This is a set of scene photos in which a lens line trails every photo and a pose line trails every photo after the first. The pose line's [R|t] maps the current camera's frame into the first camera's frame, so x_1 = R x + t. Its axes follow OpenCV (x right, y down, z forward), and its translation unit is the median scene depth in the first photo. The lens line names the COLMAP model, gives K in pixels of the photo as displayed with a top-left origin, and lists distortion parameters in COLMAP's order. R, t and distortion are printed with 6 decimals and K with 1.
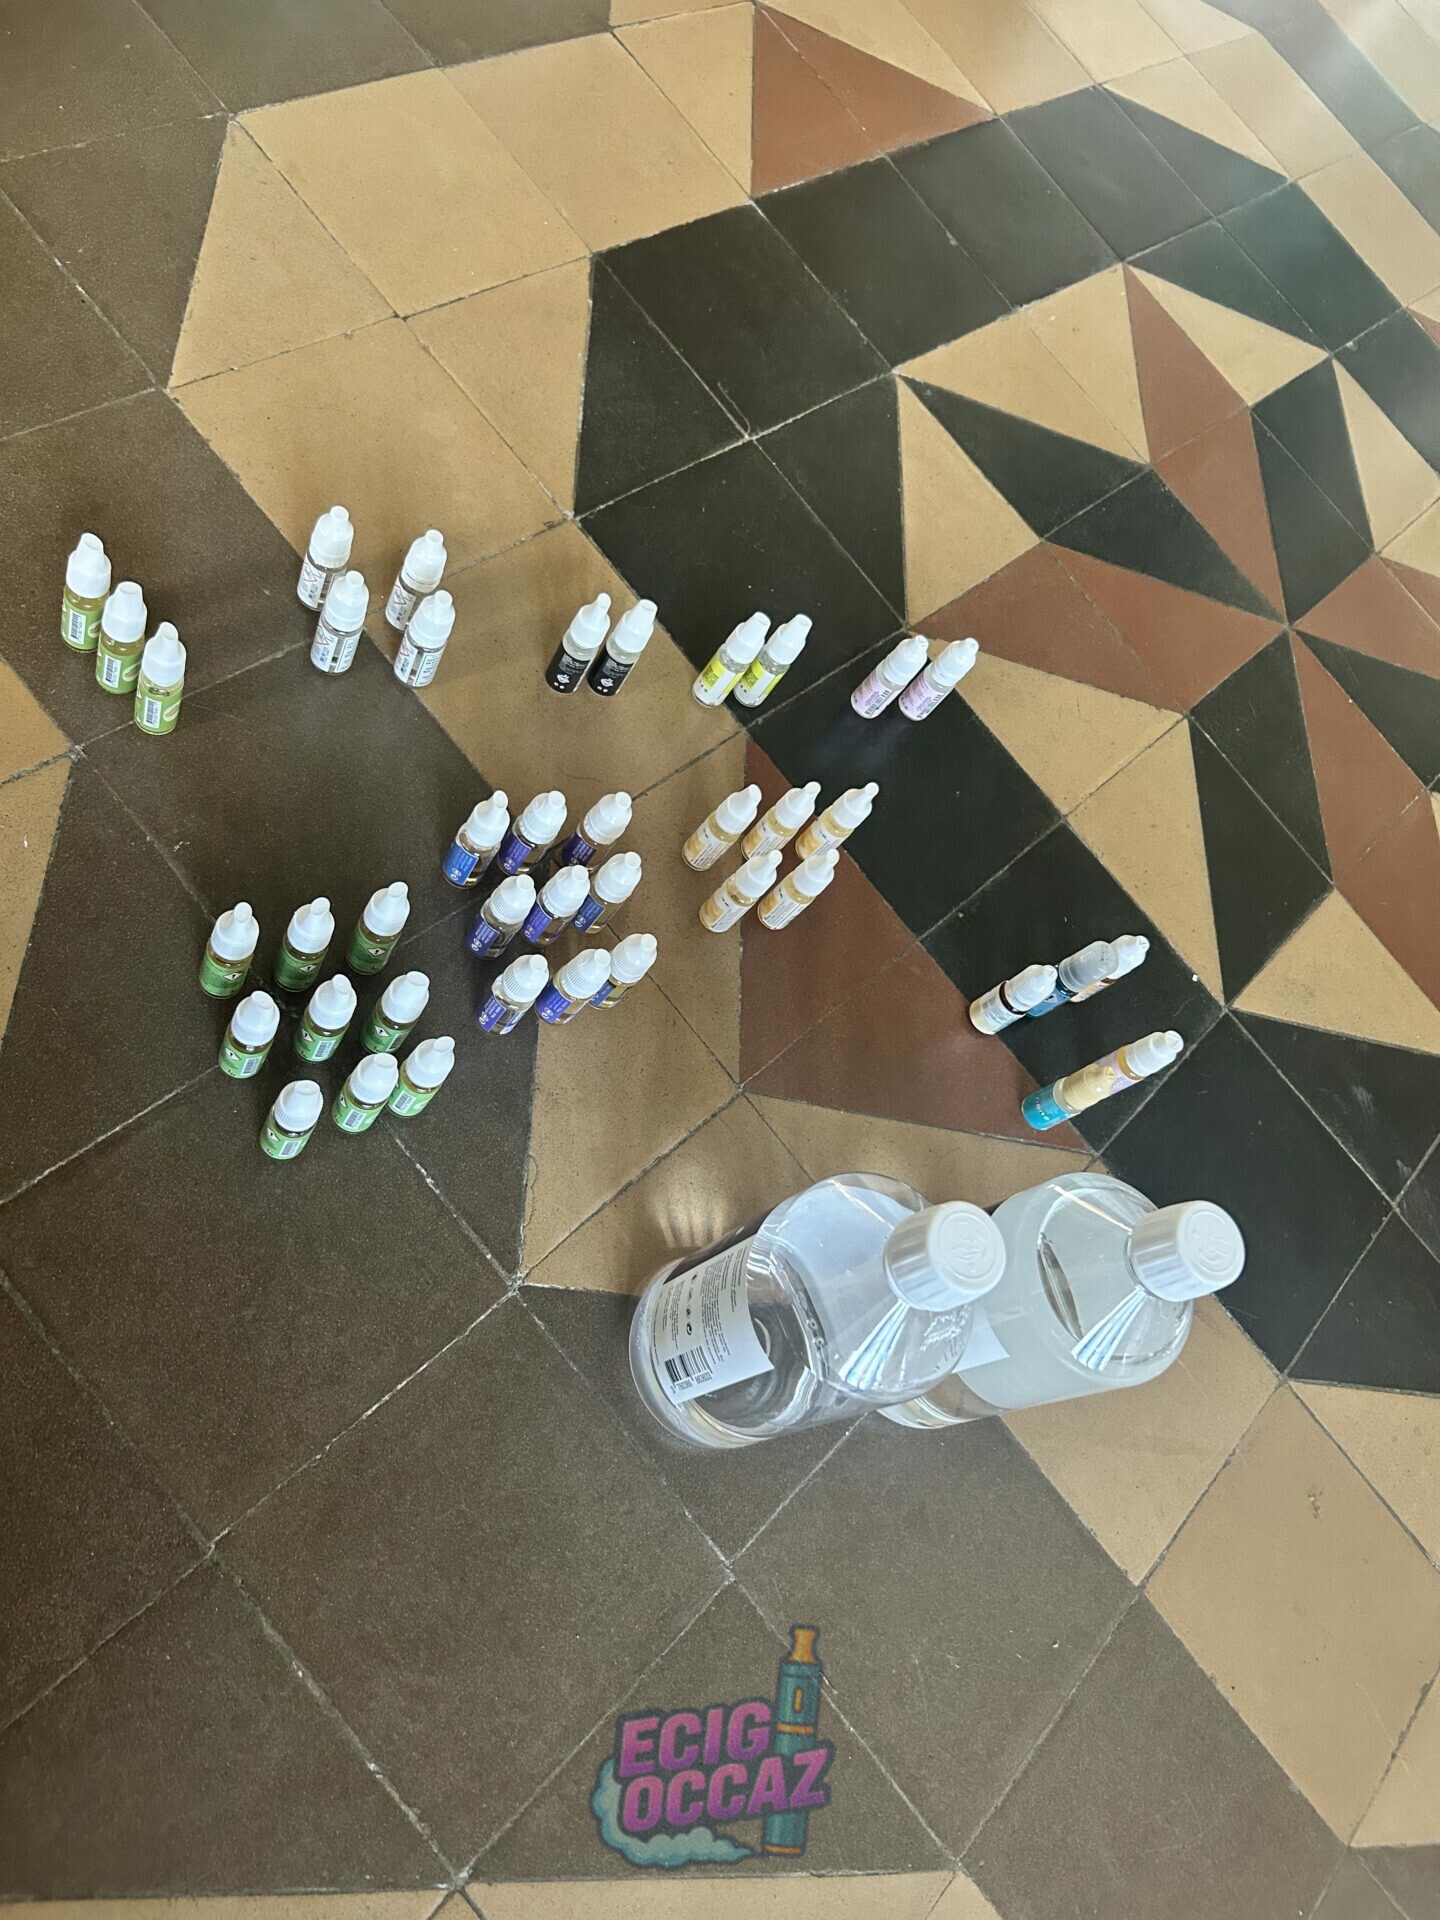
lens RADIAL K [[1468.7, 0, 727.0], [0, 1468.7, 966.0], [0, 0, 1]] dist [0.039189, -0.052509]
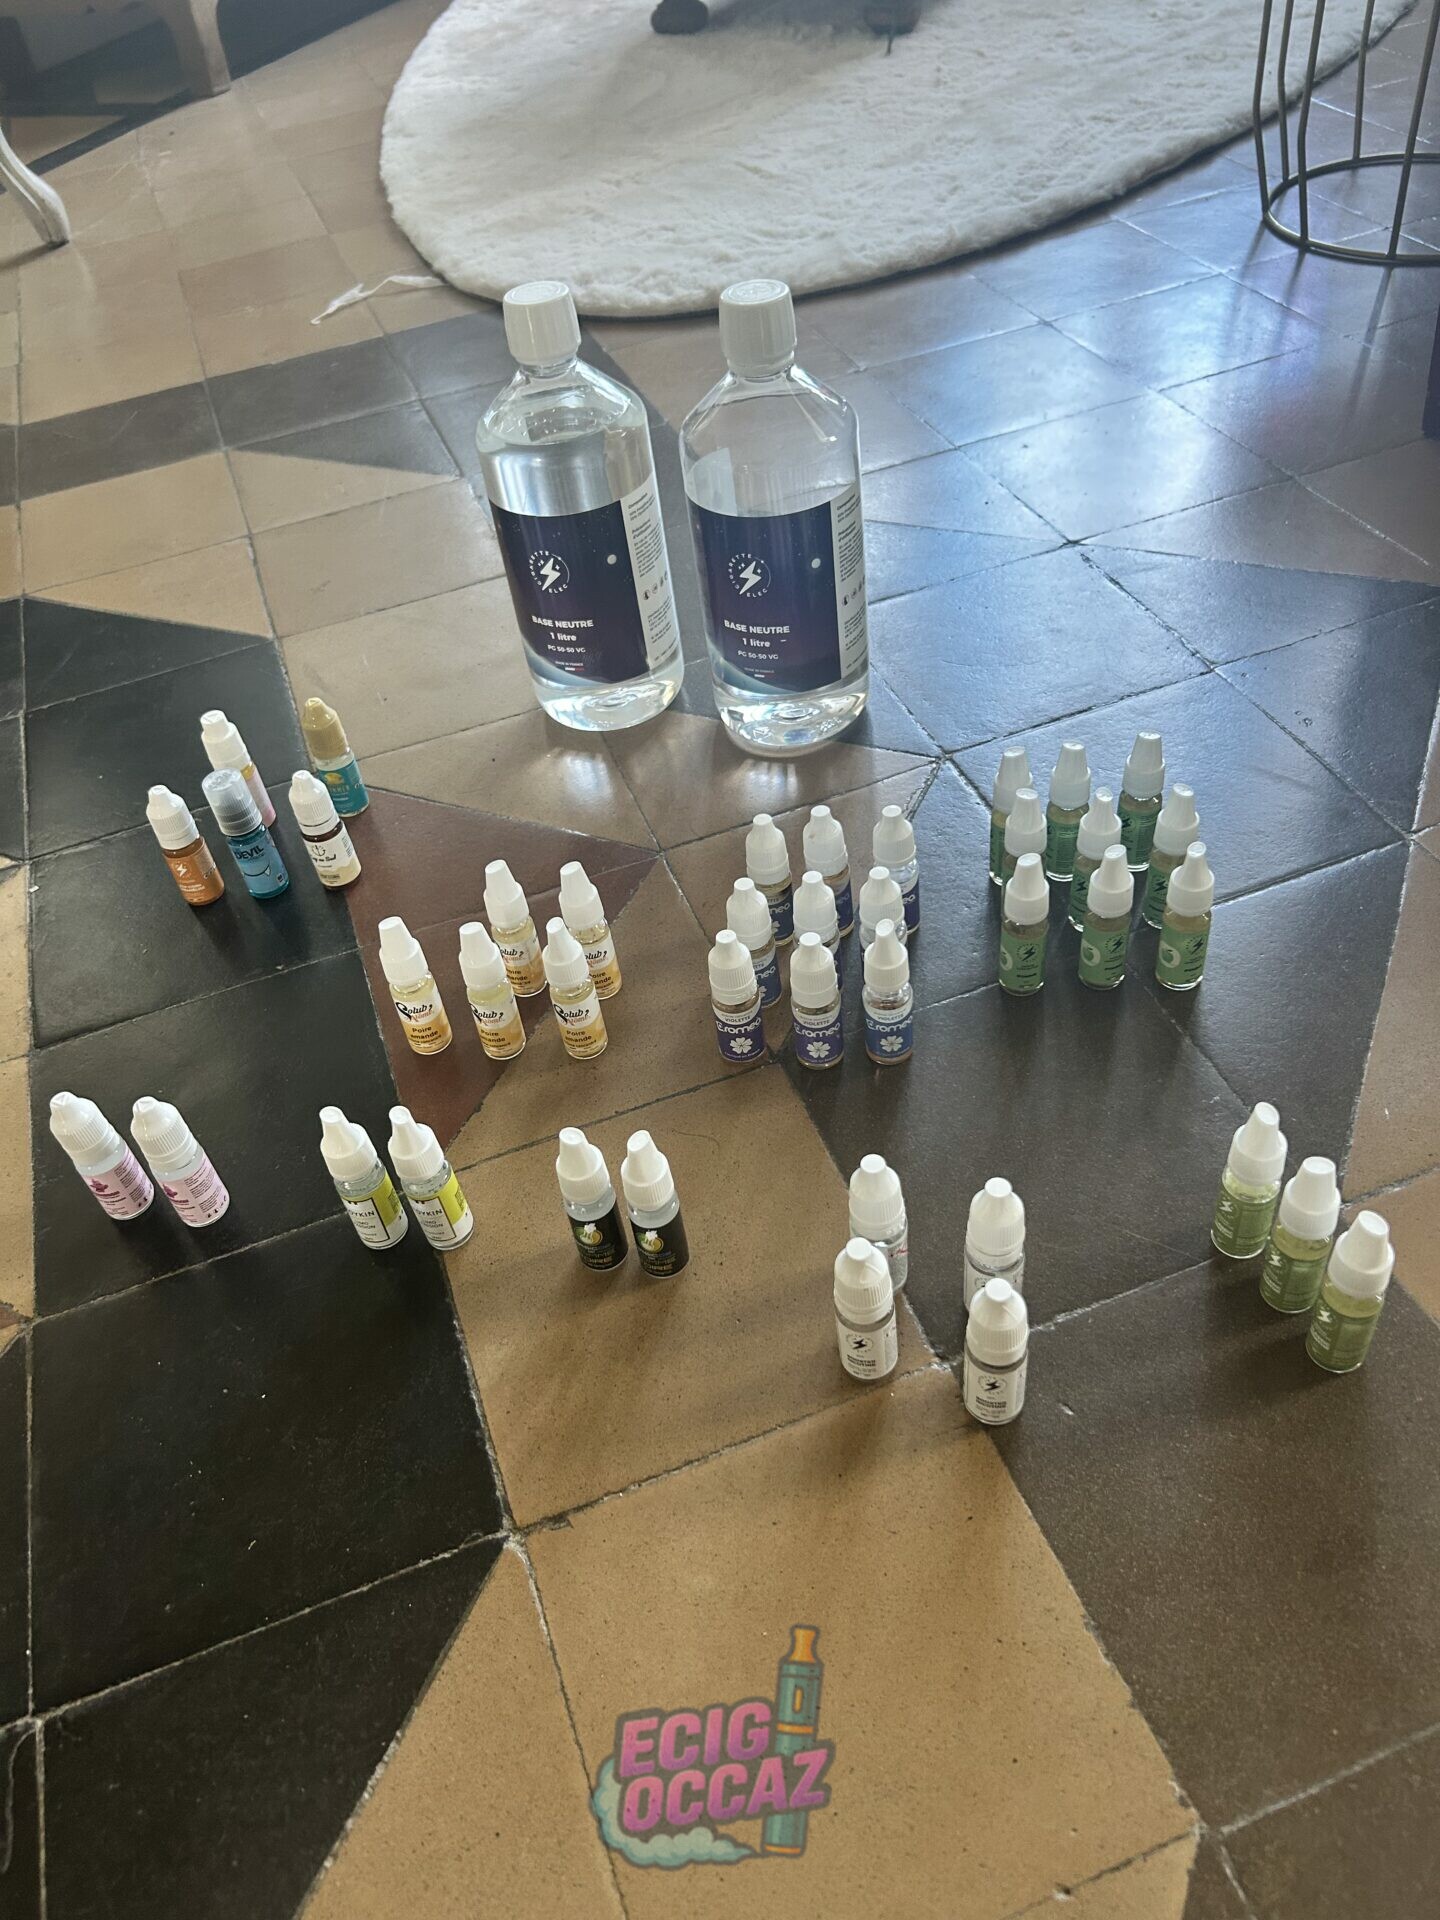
lens RADIAL K [[1468.7, 0, 727.2], [0, 1468.7, 959.6], [0, 0, 1]] dist [0.039189, -0.052509]
pose [[-0.877969, -0.475519, 0.055240, -0.114308], [0.257959, -0.372732, 0.891363, -0.782645], [-0.403270, 0.796839, 0.449912, 0.585416]]
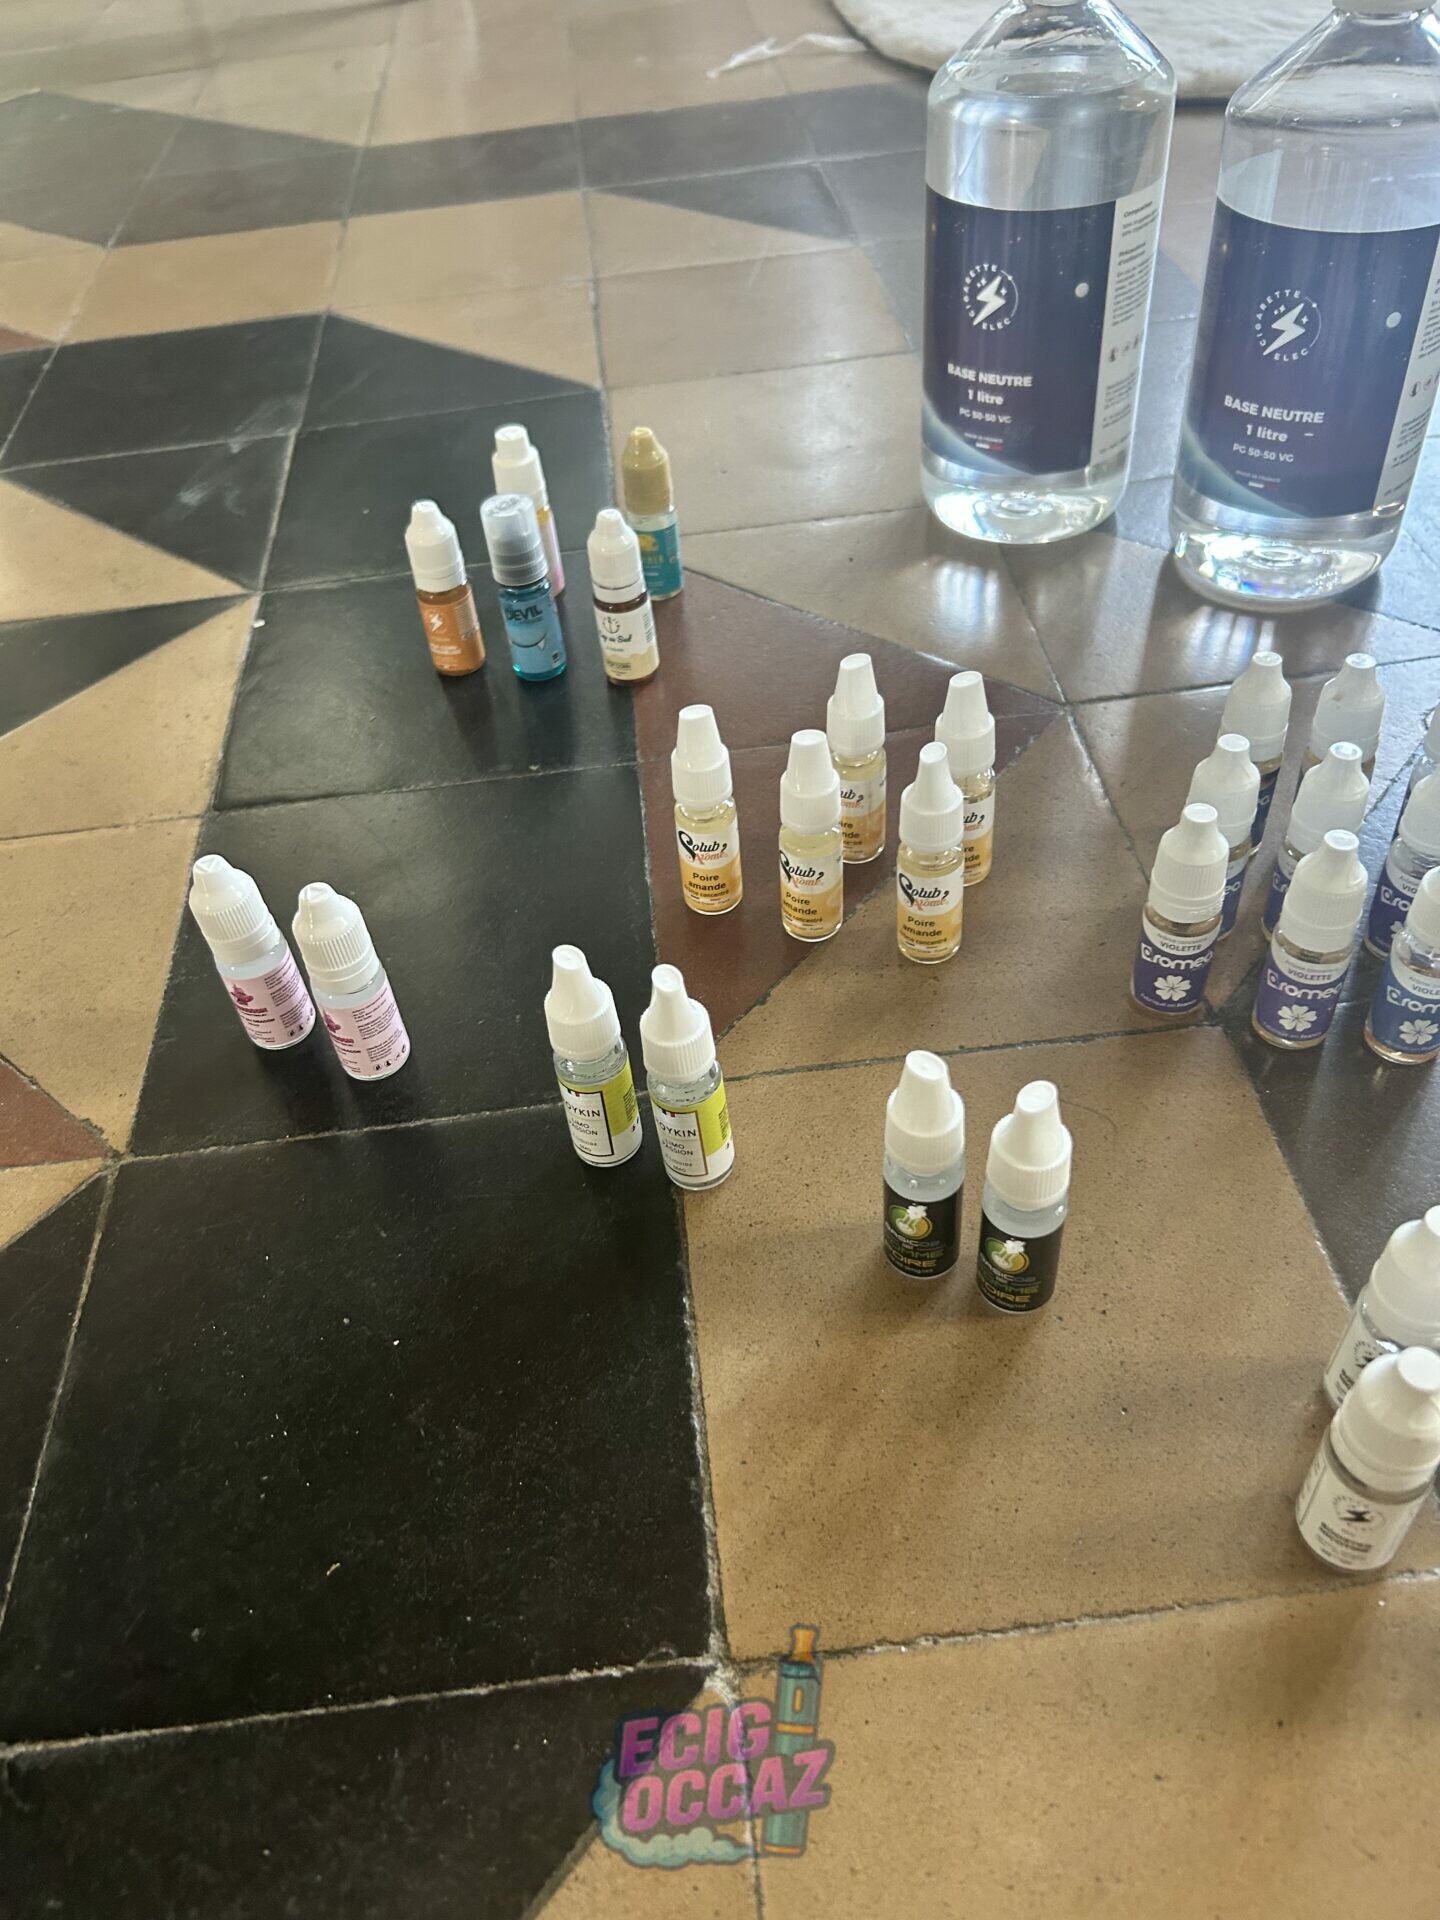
lens RADIAL K [[1468.7, 0, 733.0], [0, 1468.7, 962.1], [0, 0, 1]] dist [0.039189, -0.052509]
pose [[-0.750290, -0.642205, 0.156967, -0.059154], [0.457521, -0.333003, 0.824490, -0.596653], [-0.477221, 0.690422, 0.543671, 0.756379]]
